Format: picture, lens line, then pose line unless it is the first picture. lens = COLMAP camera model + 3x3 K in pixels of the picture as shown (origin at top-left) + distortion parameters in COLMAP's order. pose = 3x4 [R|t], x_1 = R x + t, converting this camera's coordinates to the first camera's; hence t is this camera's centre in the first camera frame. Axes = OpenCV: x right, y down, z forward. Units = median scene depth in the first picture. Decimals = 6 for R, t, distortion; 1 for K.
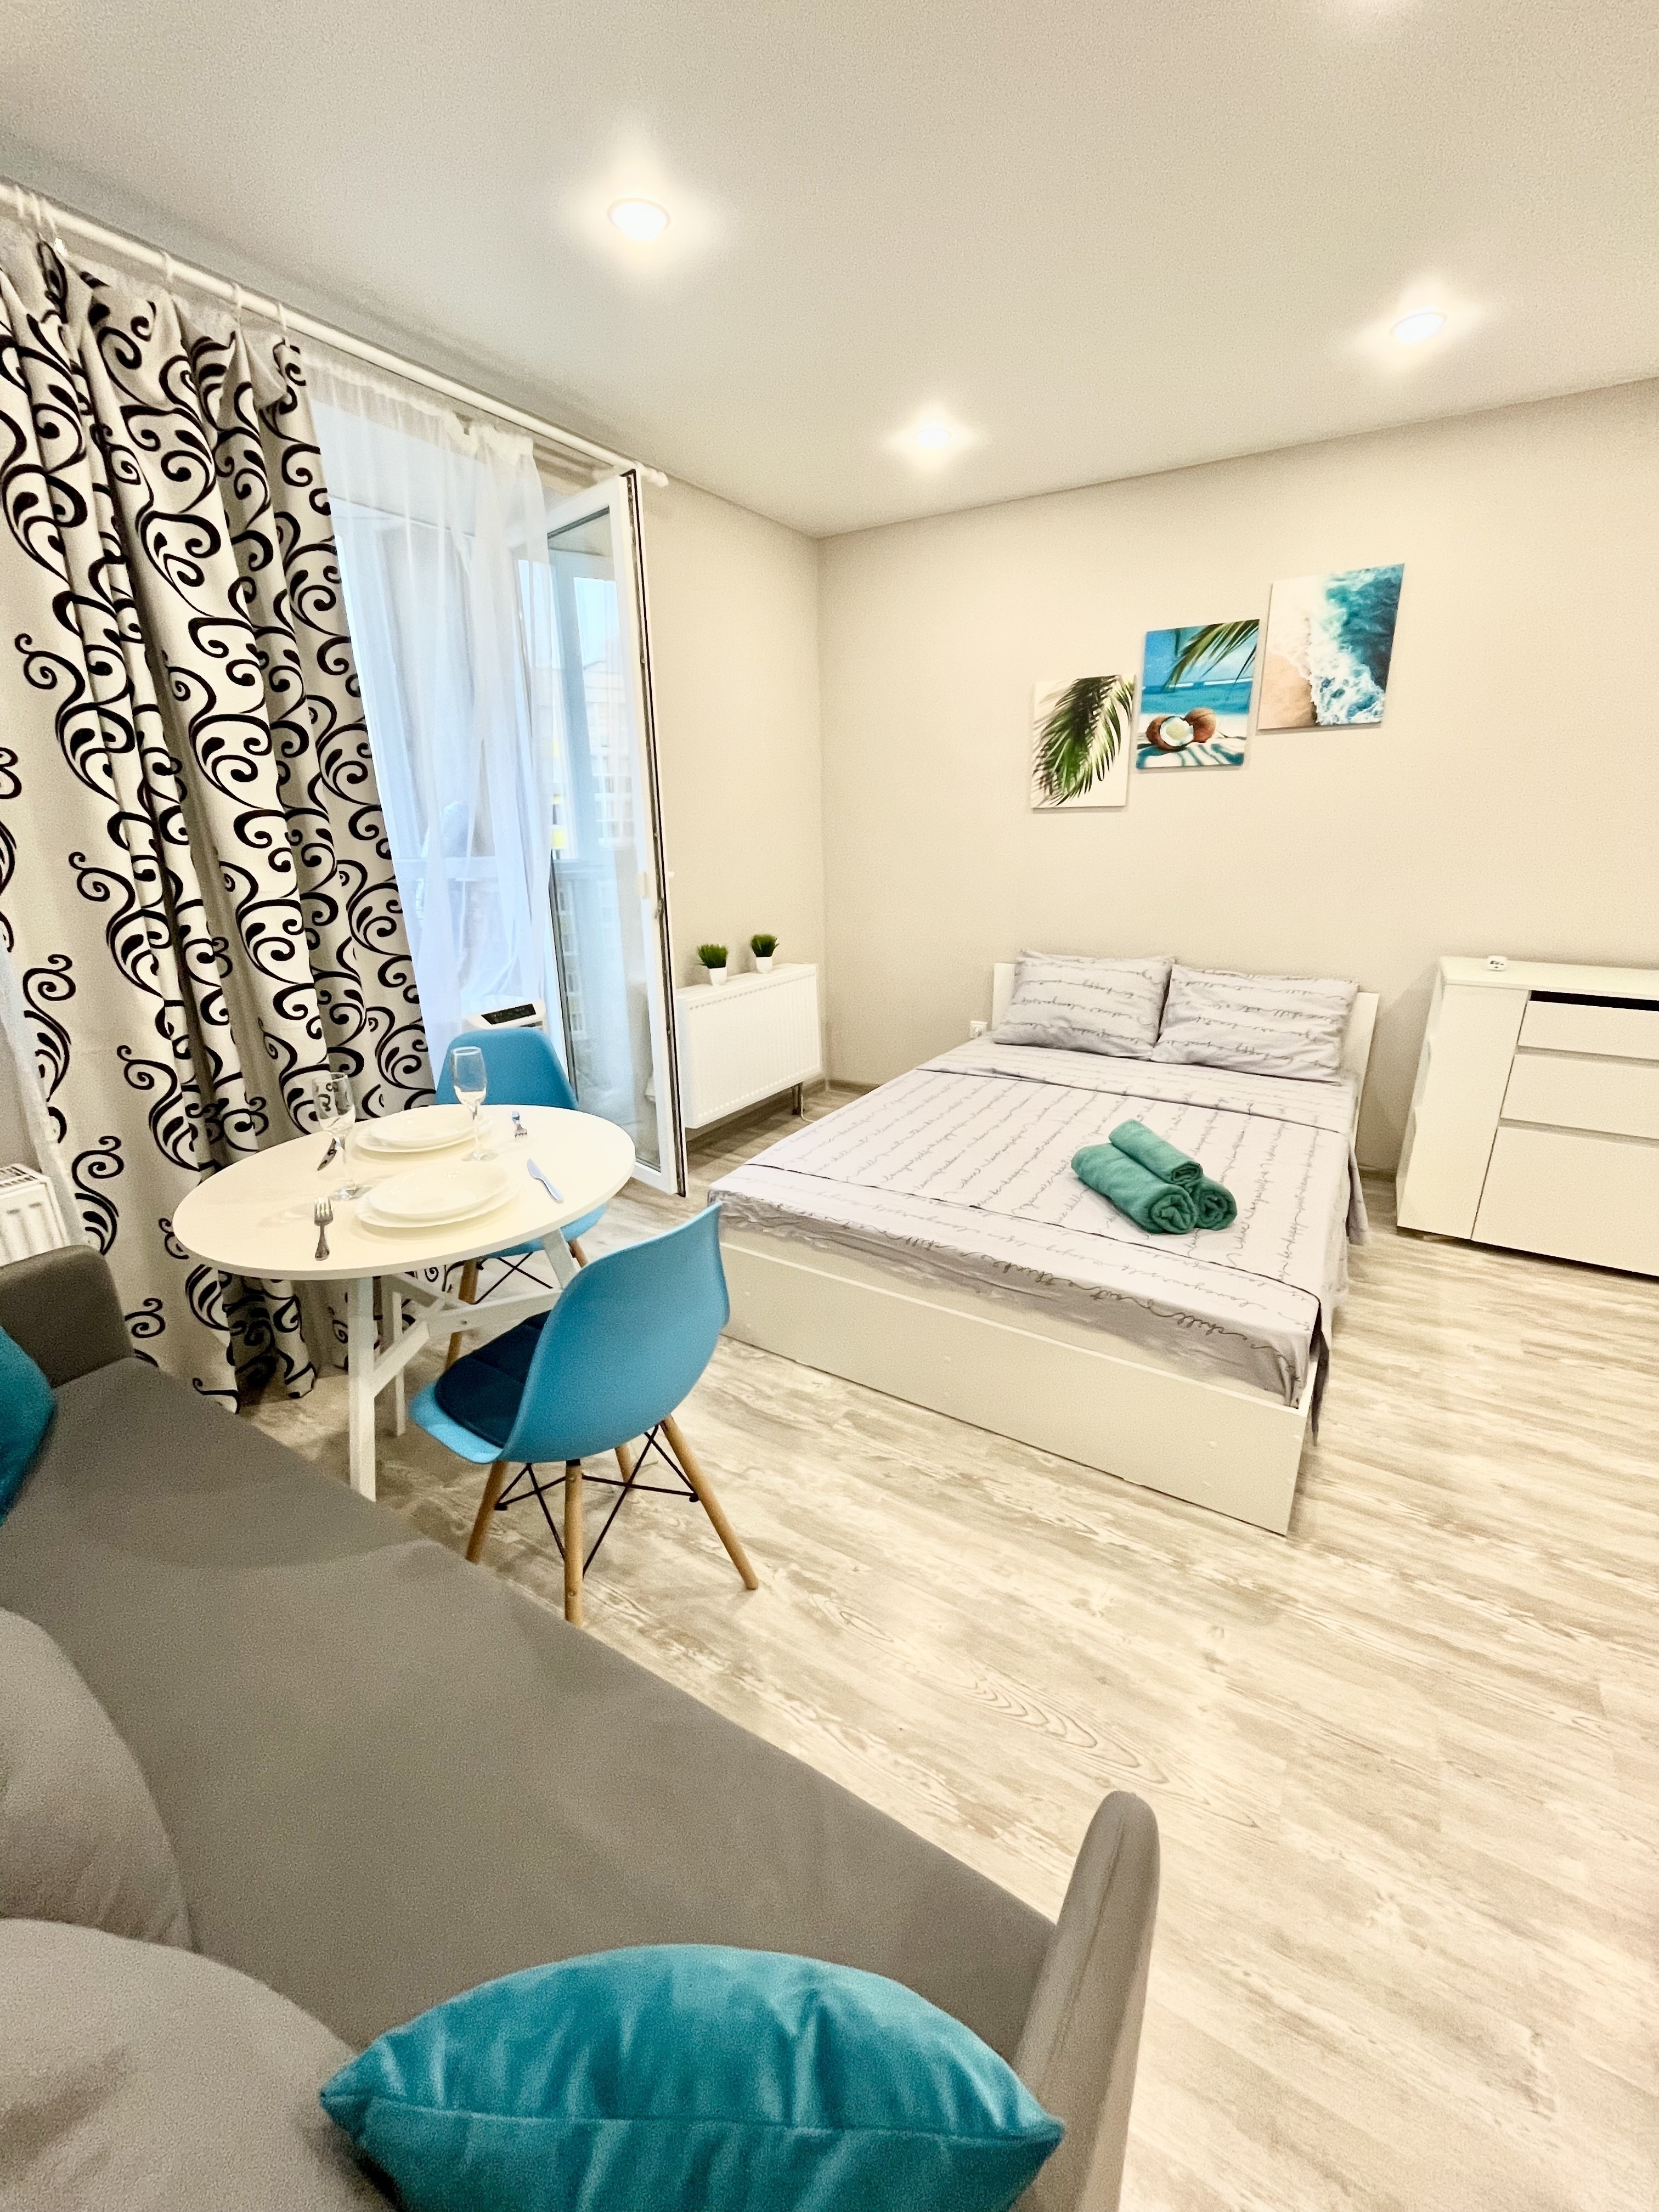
lens RADIAL K [[900.0, 0, 844.1], [0, 900.0, 1080.9], [0, 0, 1]] dist [0.008461, 0.000714]
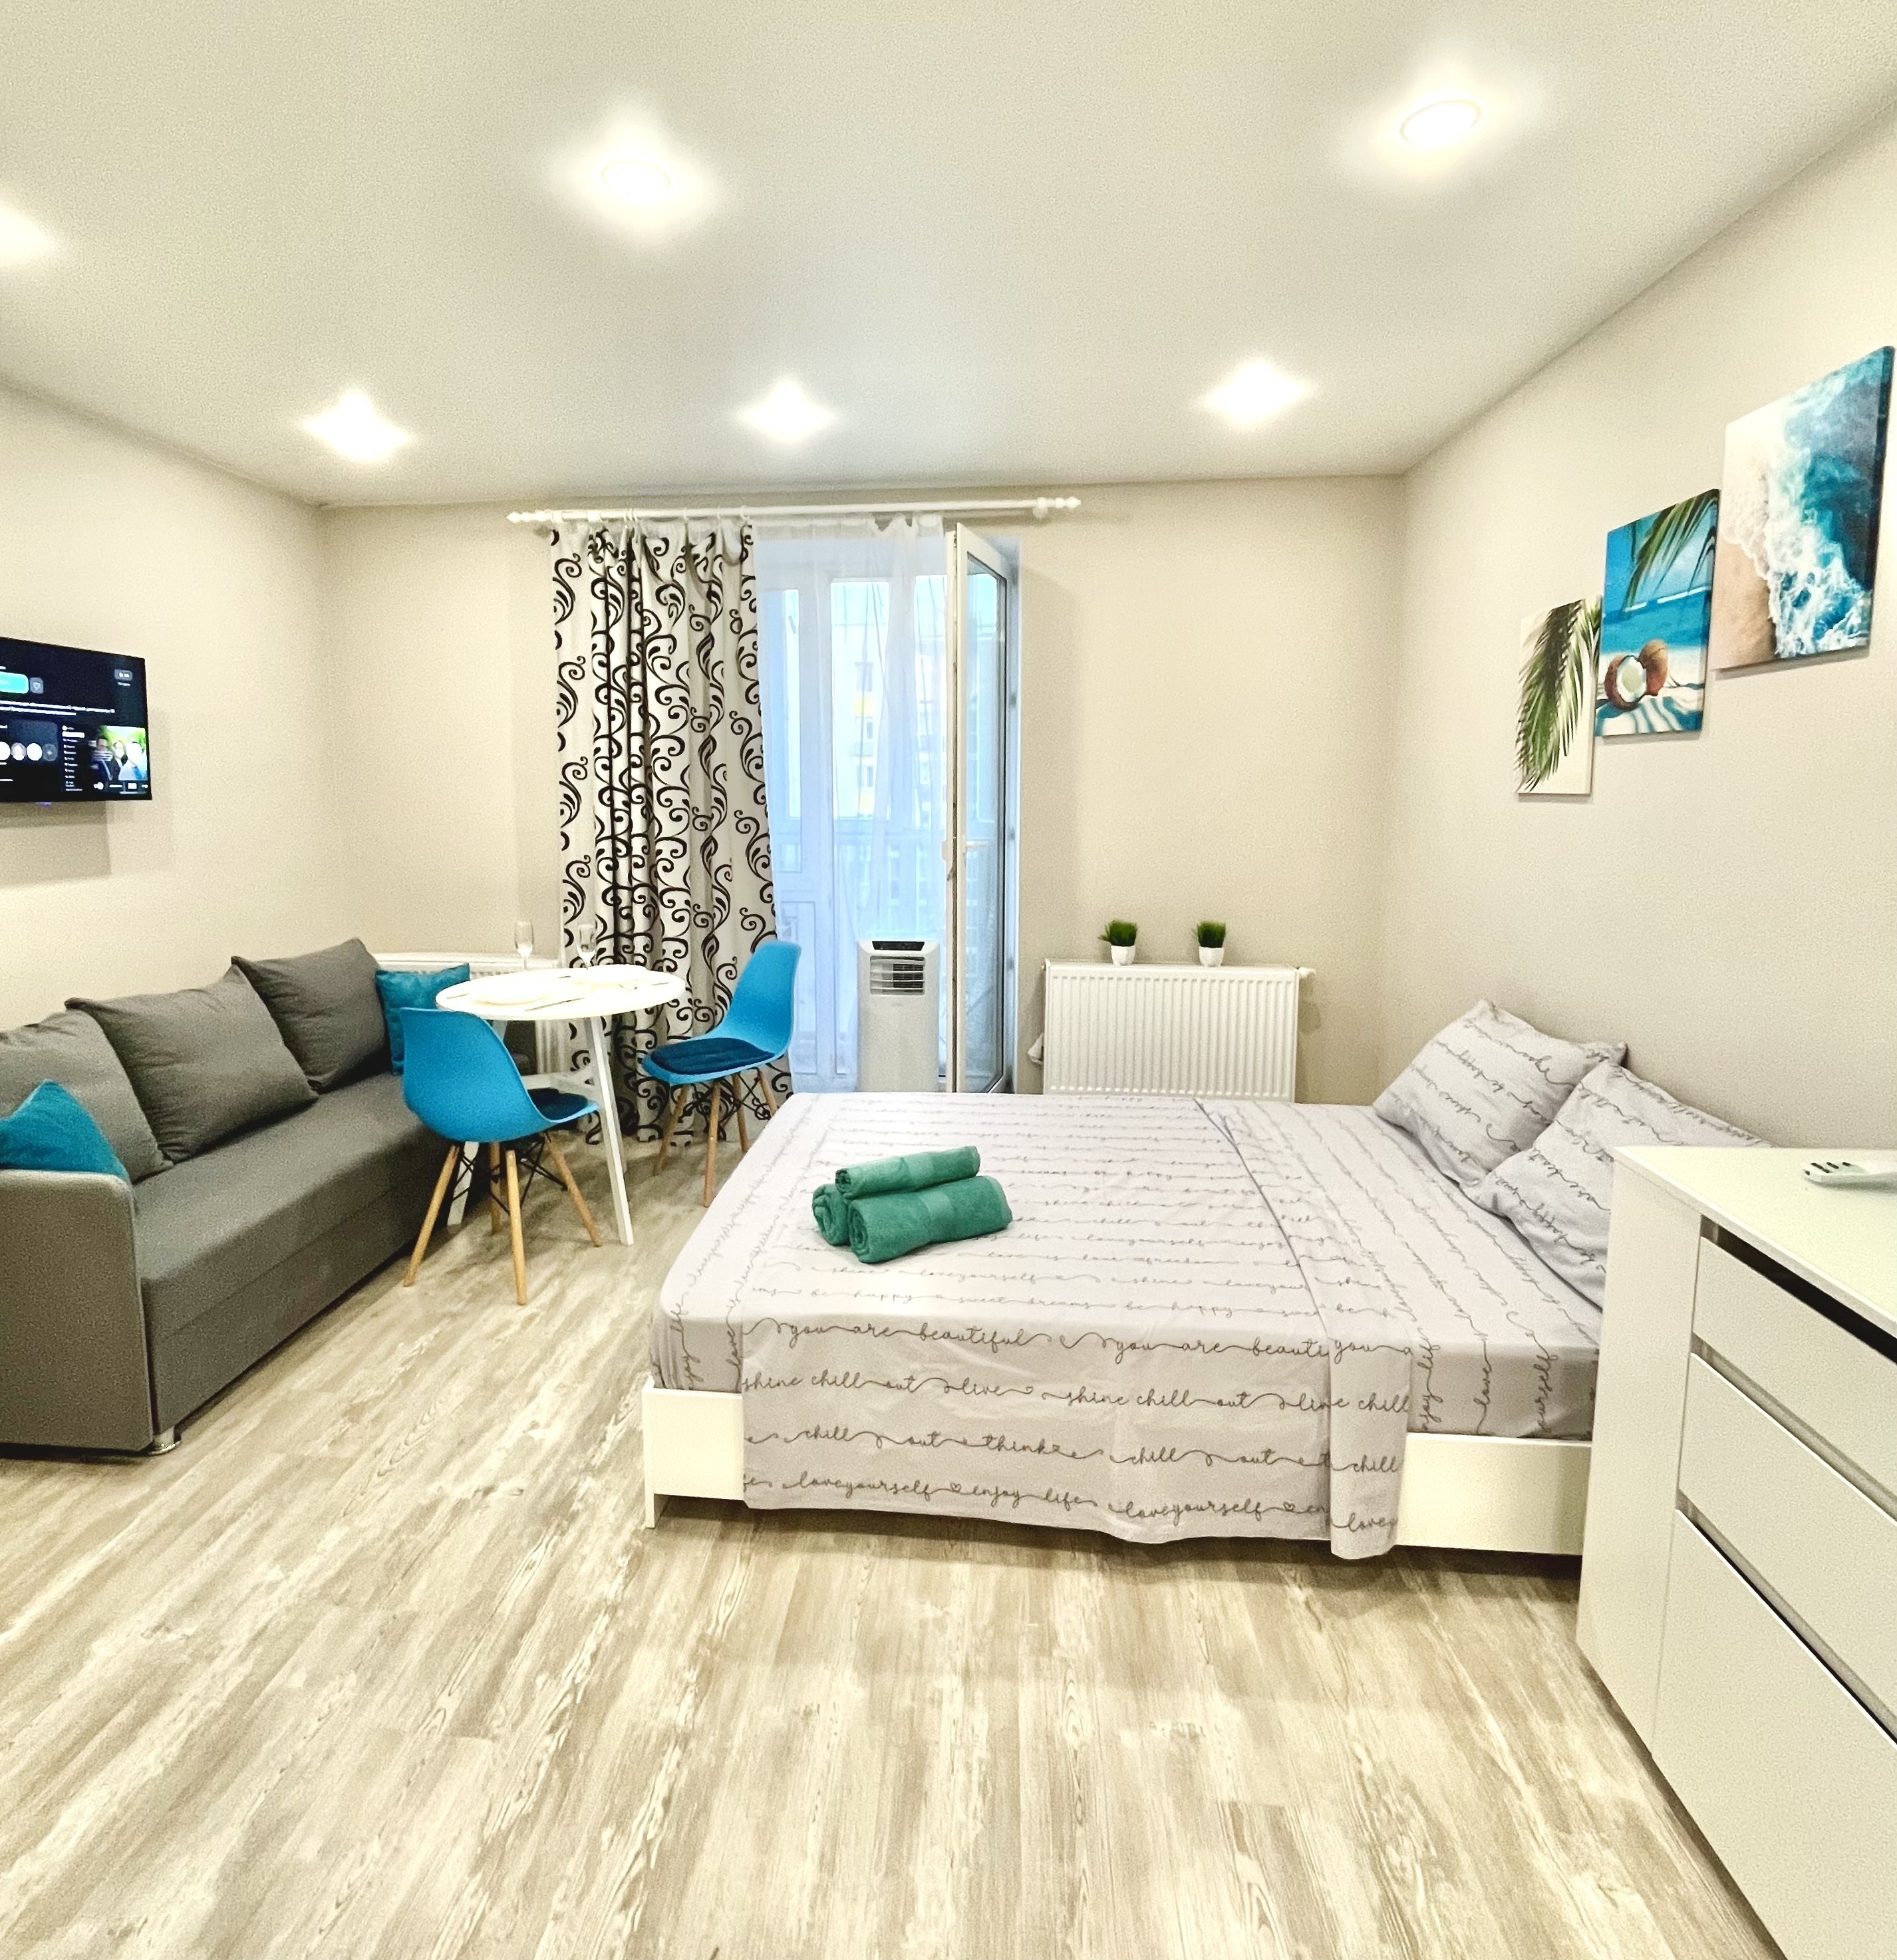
lens RADIAL K [[1083.4, 0, 900.3], [0, 1083.4, 892.3], [0, 0, 1]] dist [0.002059, 0.002290]
pose [[0.430922, 0.107785, -0.895929, 0.875141], [-0.262748, 0.964810, -0.010304, -0.120096], [0.863290, 0.239843, 0.444078, 0.306704]]
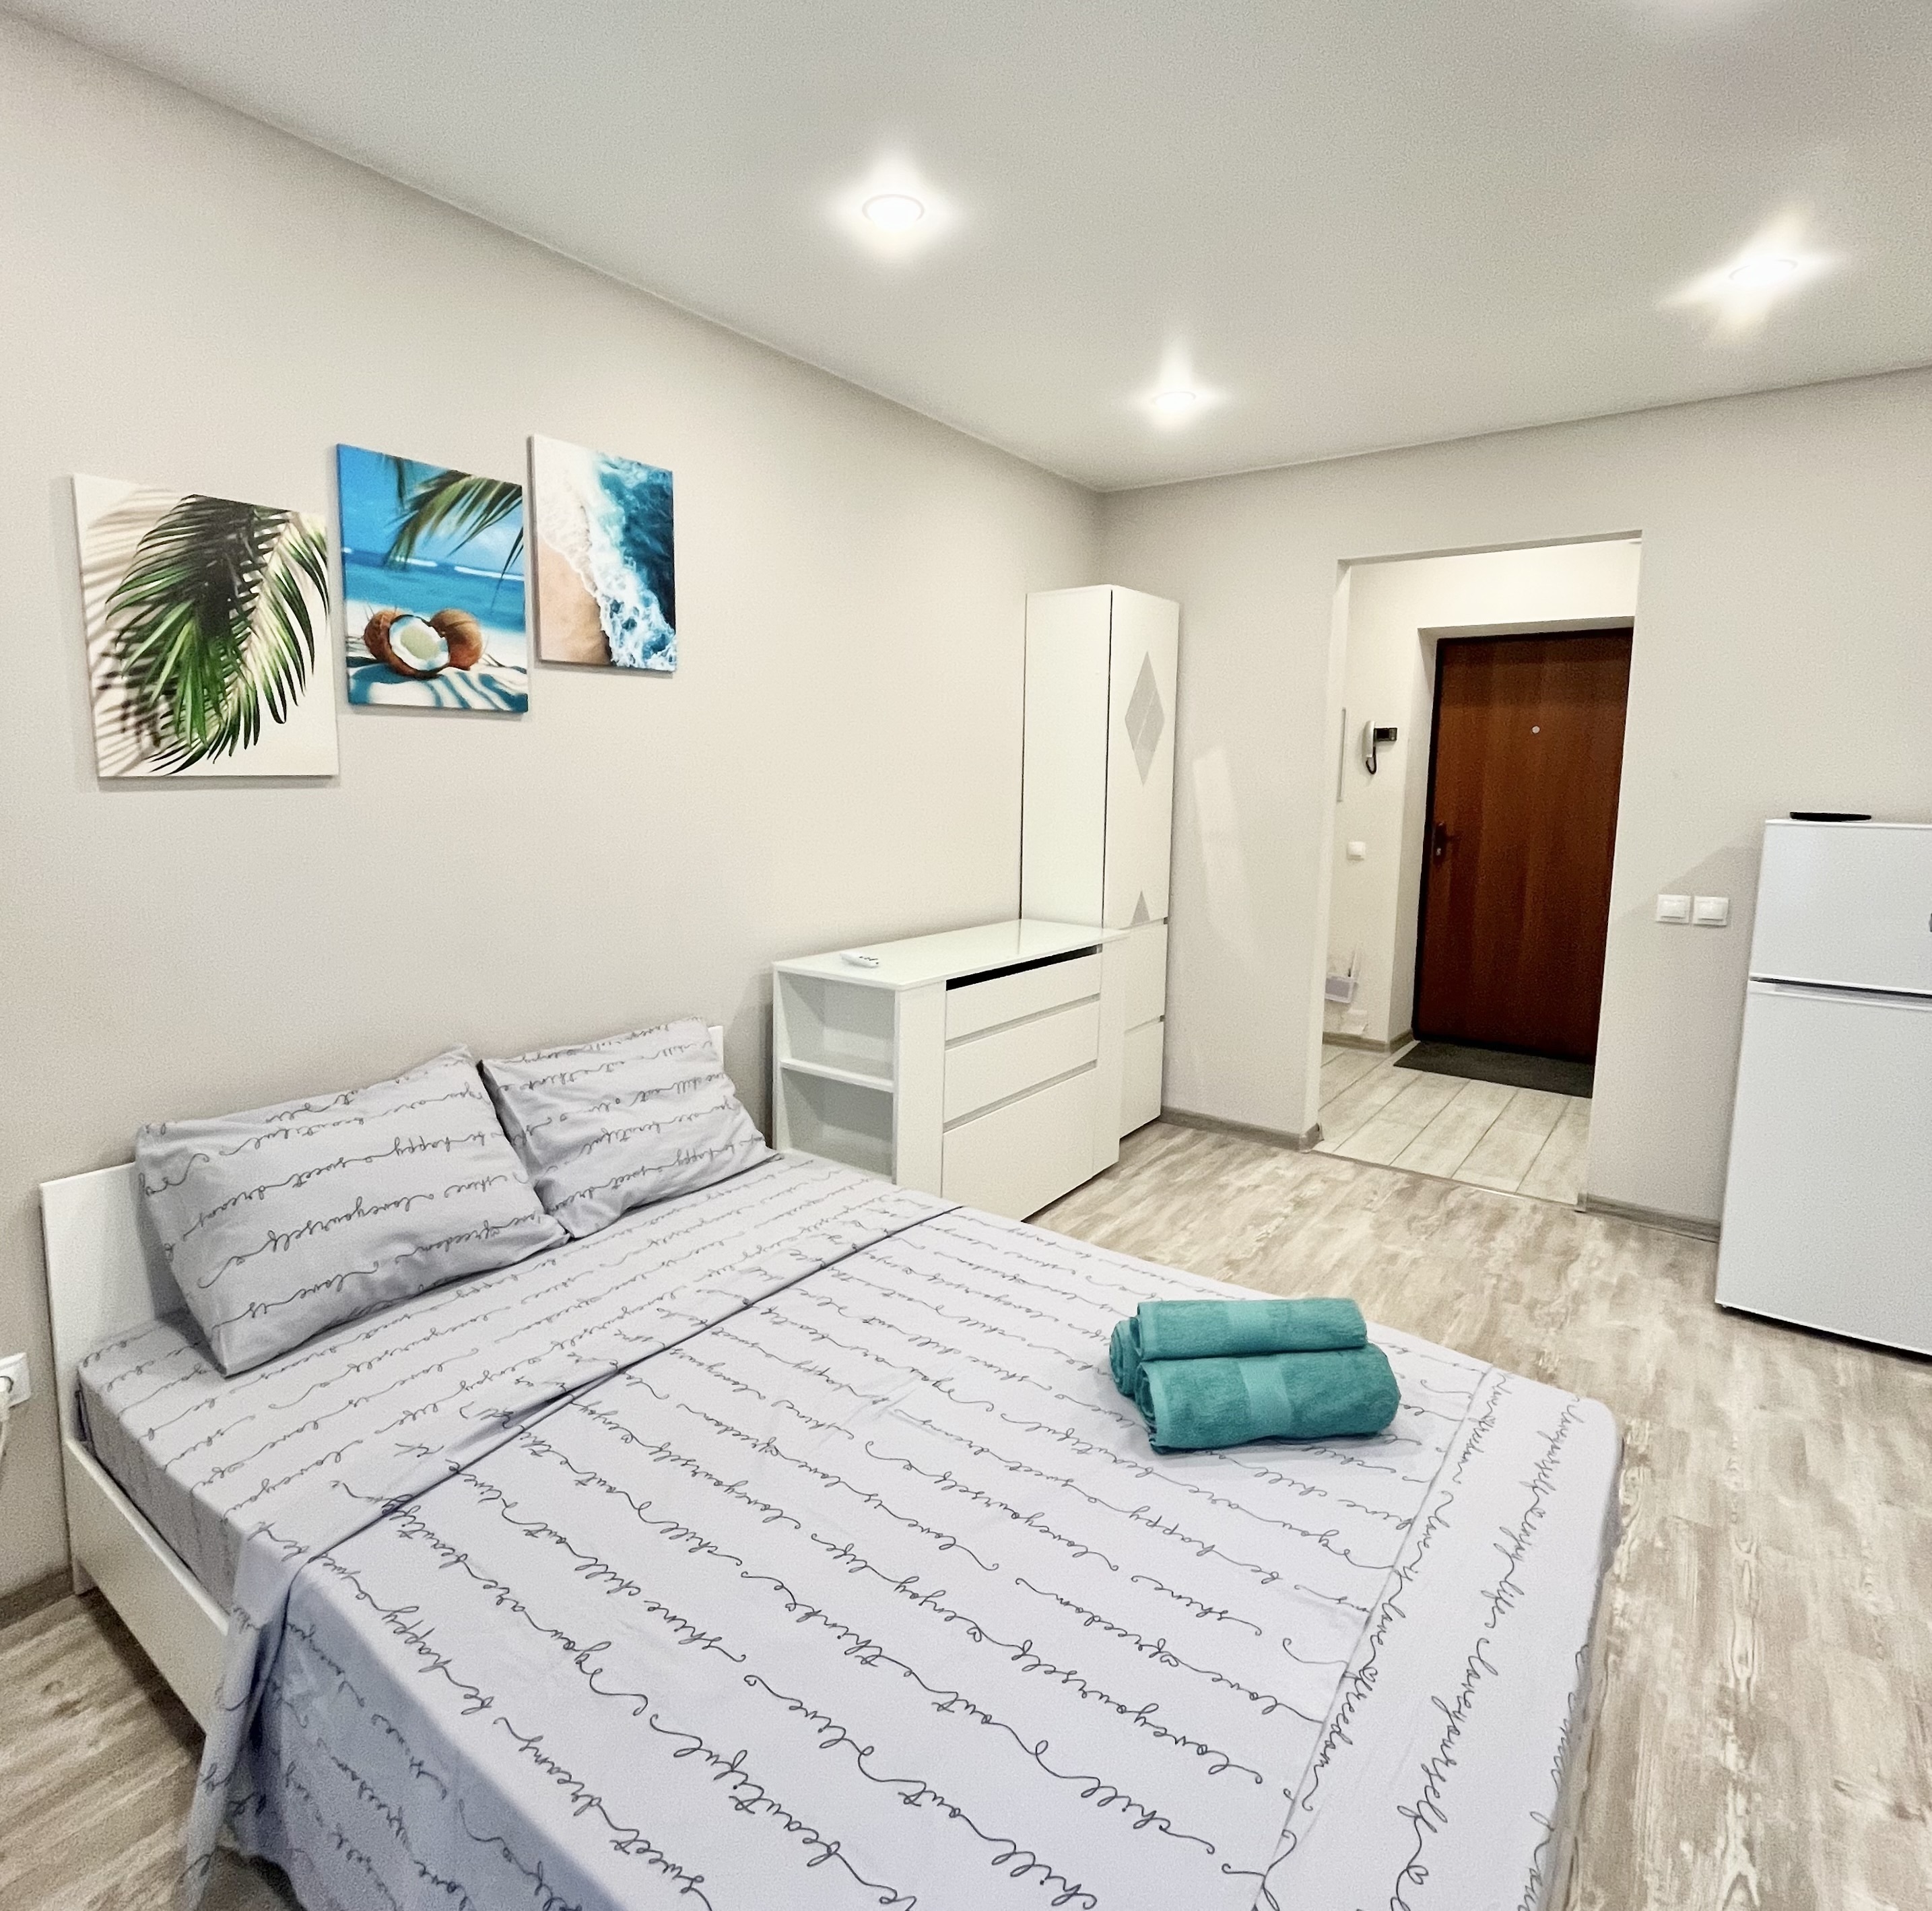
lens RADIAL K [[1097.7, 0, 911.4], [0, 1097.7, 903.4], [0, 0, 1]] dist [-0.001404, -0.001774]
pose [[0.110689, -0.107014, 0.988077, -0.274076], [0.273981, 0.958948, 0.073166, -0.219965], [-0.955344, 0.262615, 0.135465, 0.715531]]
